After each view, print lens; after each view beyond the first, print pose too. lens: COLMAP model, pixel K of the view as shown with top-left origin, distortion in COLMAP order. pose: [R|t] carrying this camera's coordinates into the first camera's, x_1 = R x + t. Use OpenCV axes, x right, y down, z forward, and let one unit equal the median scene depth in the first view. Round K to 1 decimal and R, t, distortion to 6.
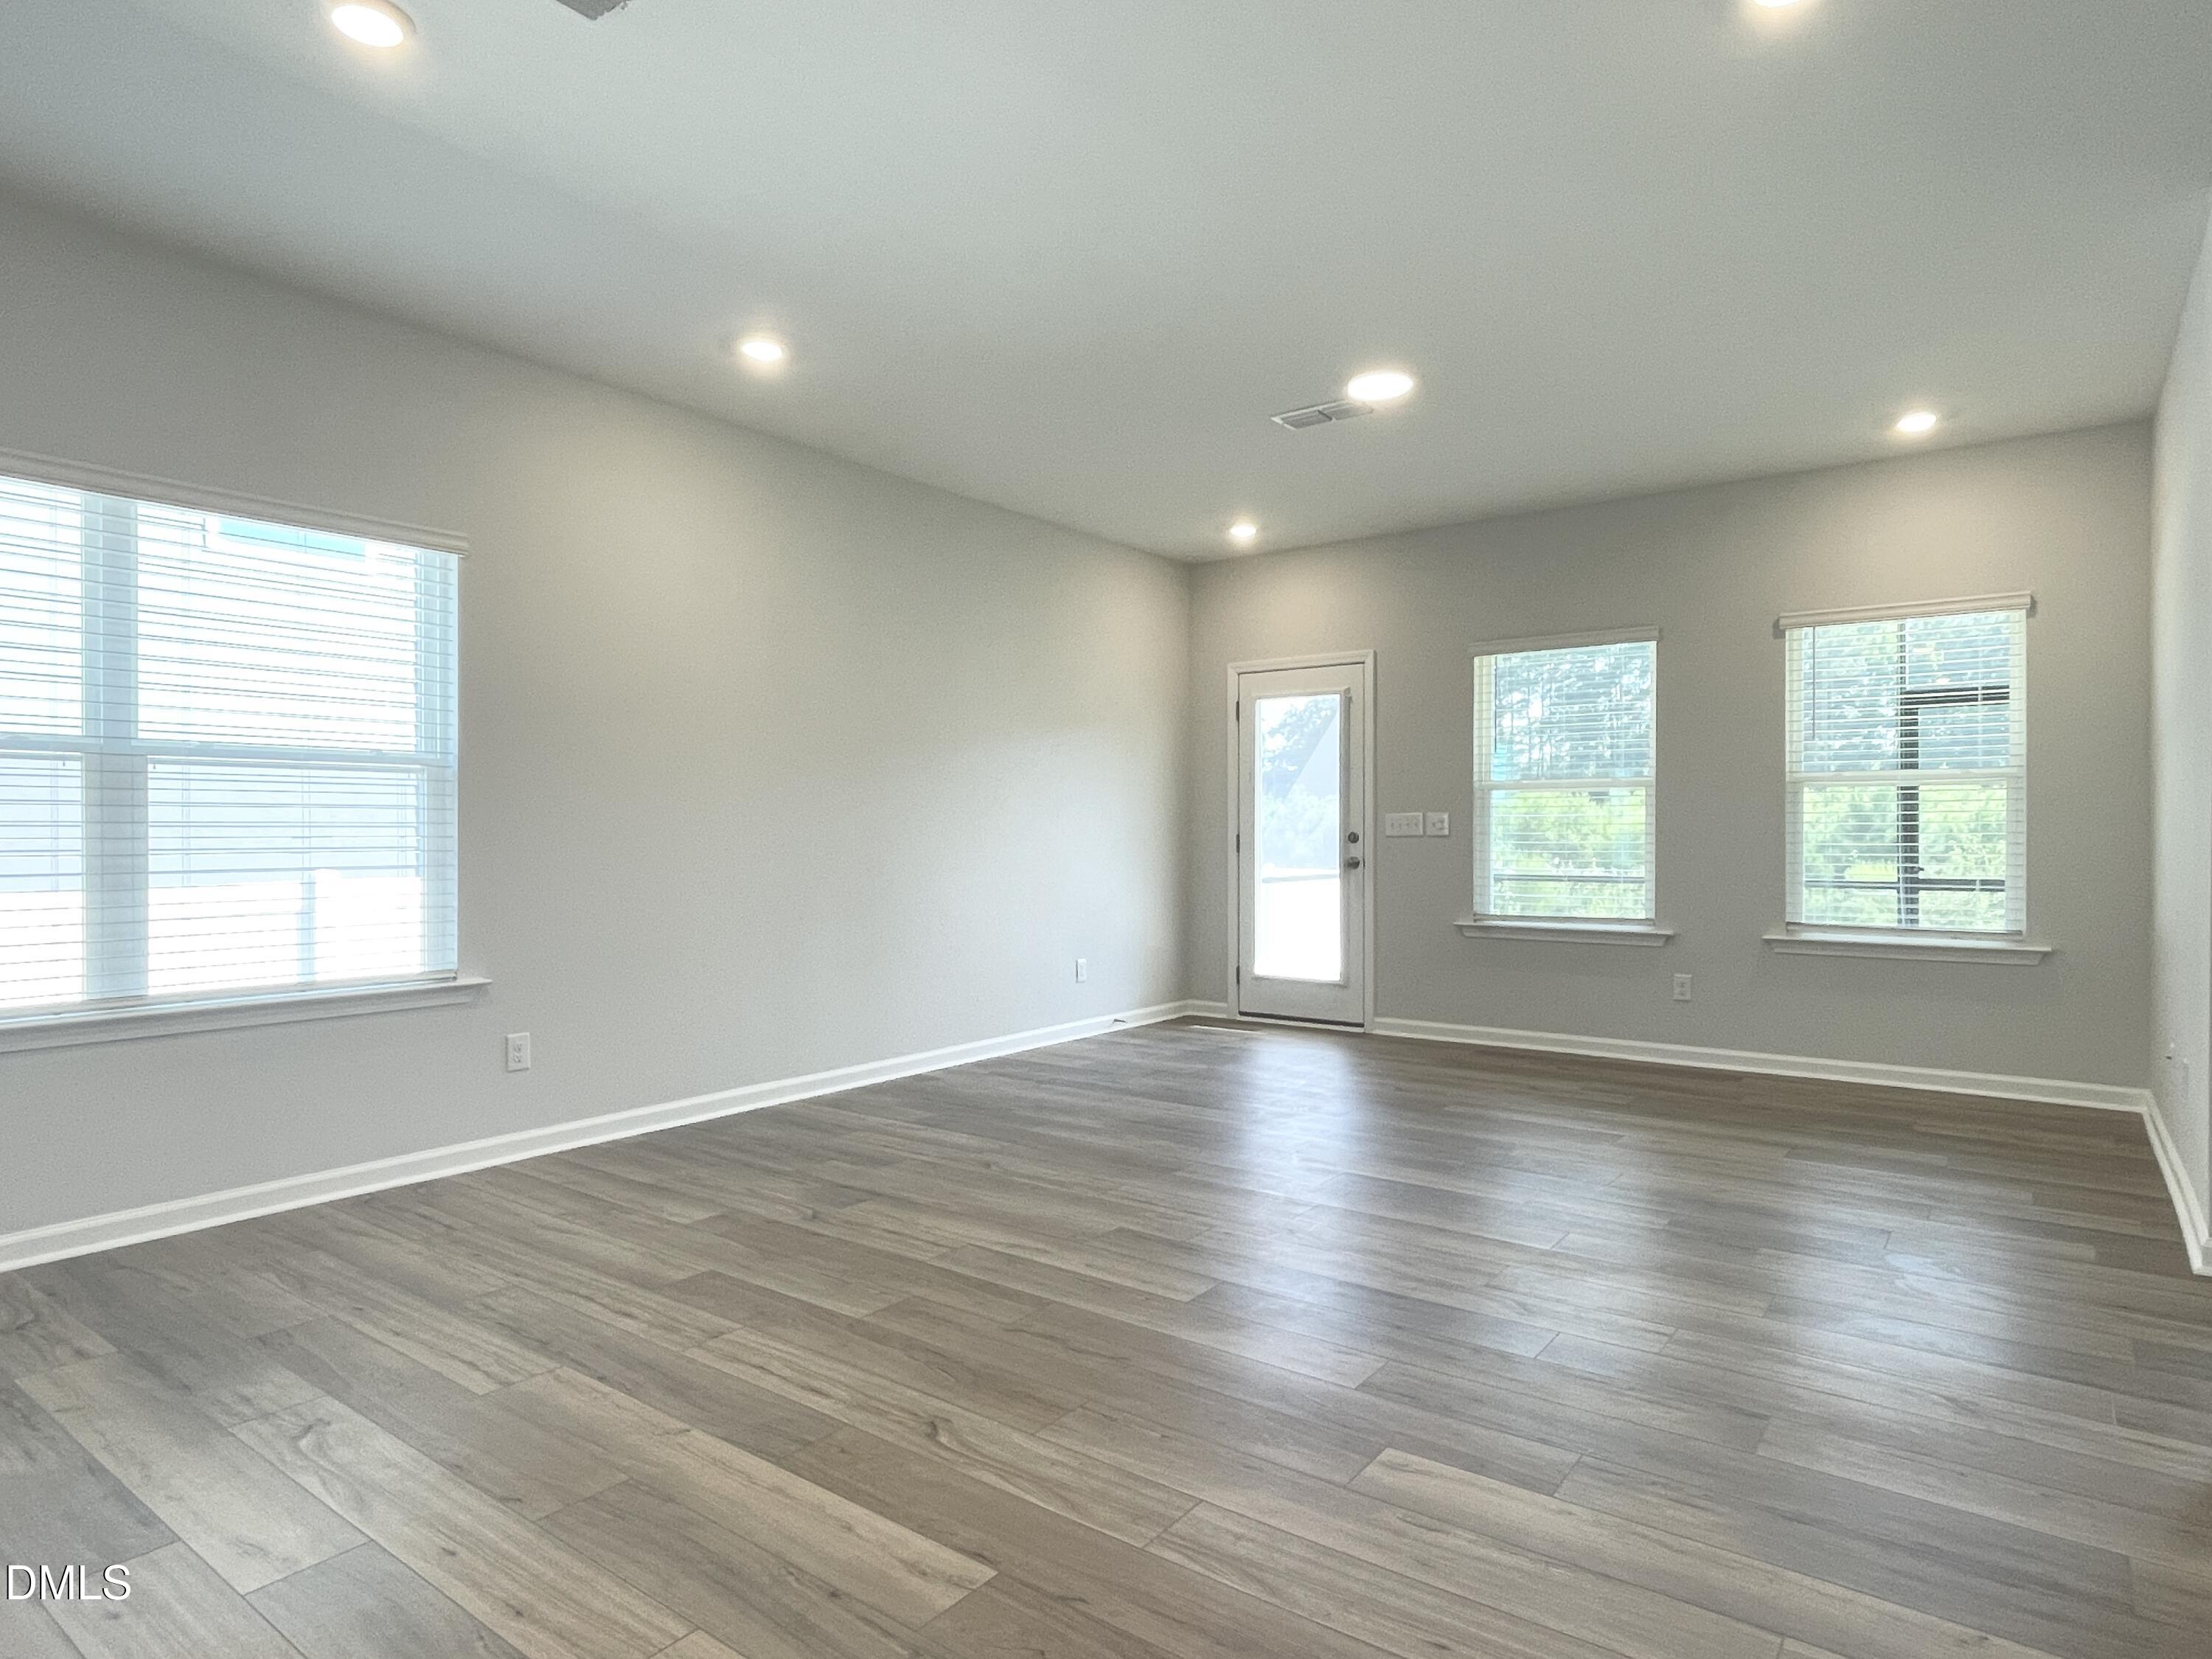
lens RADIAL K [[1245.9, 0, 1108.8], [0, 1245.9, 829.5], [0, 0, 1]] dist [-0.003264, 0.002871]
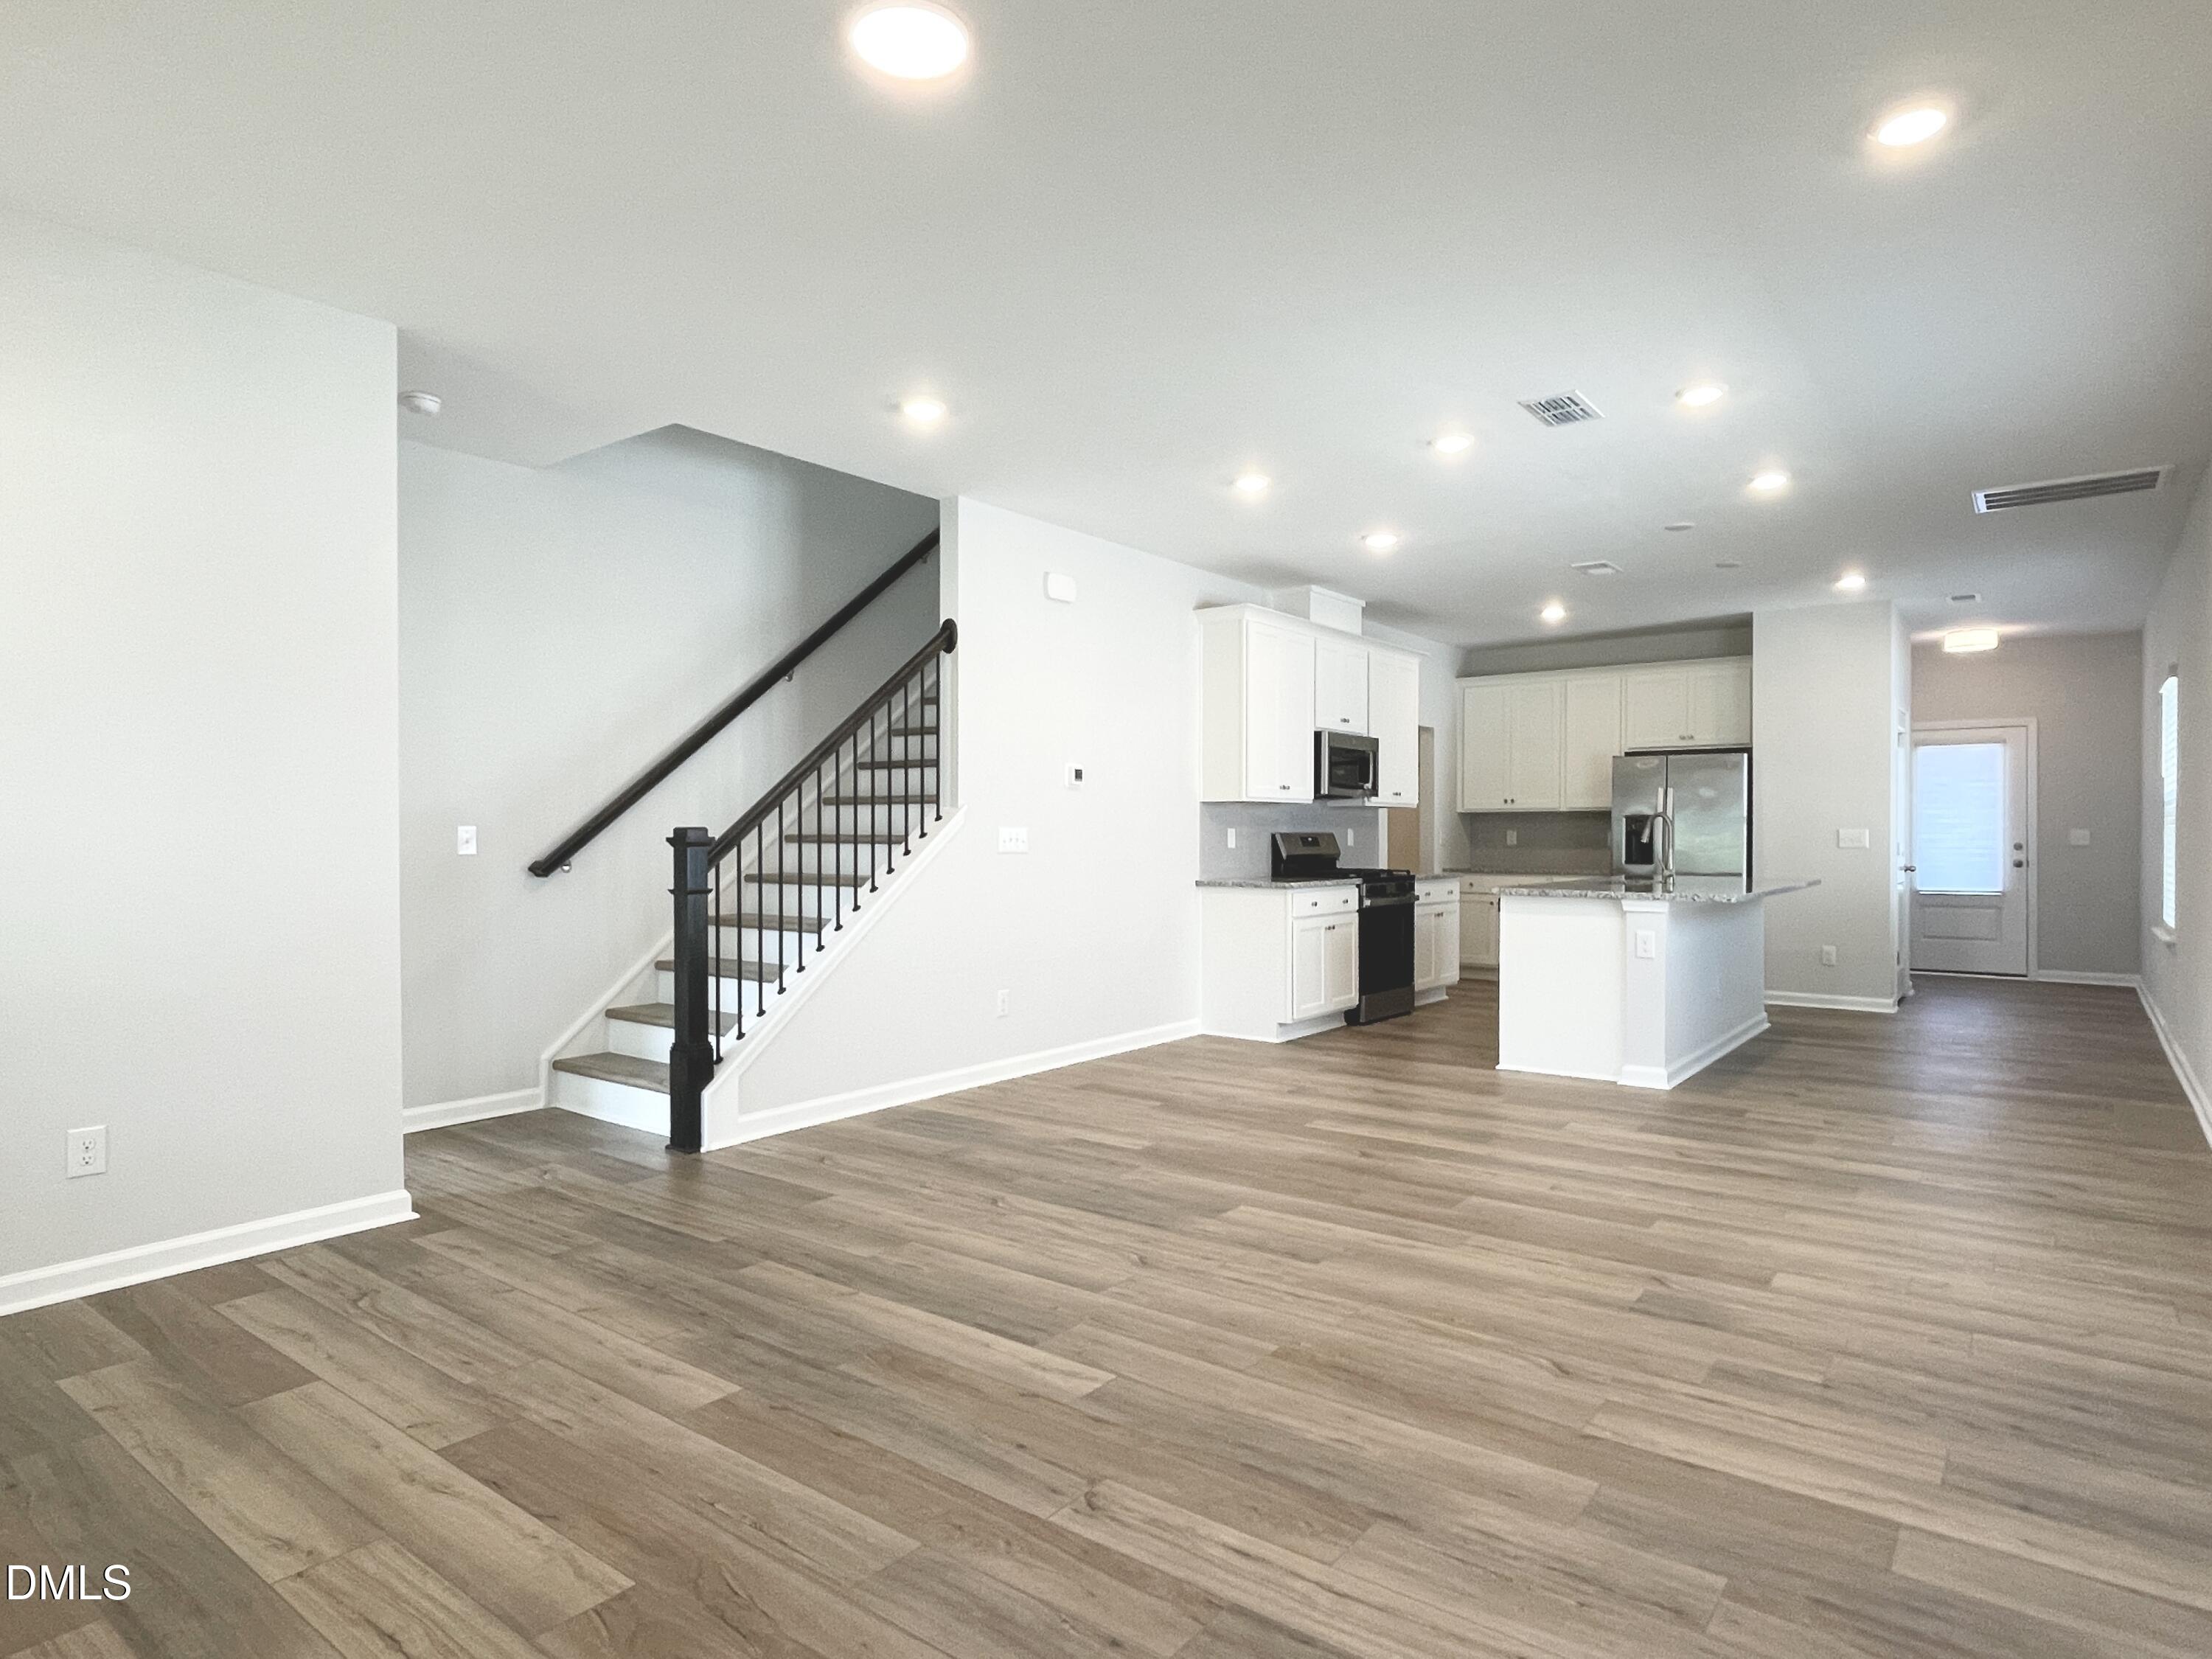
lens RADIAL K [[1245.9, 0, 1105.9], [0, 1245.9, 833.9], [0, 0, 1]] dist [-0.003264, 0.002871]
pose [[-0.999938, -0.001564, 0.011011, 0.170998], [-0.001554, 0.999998, 0.000920, -0.018728], [-0.011012, 0.000902, -0.999939, 2.058532]]
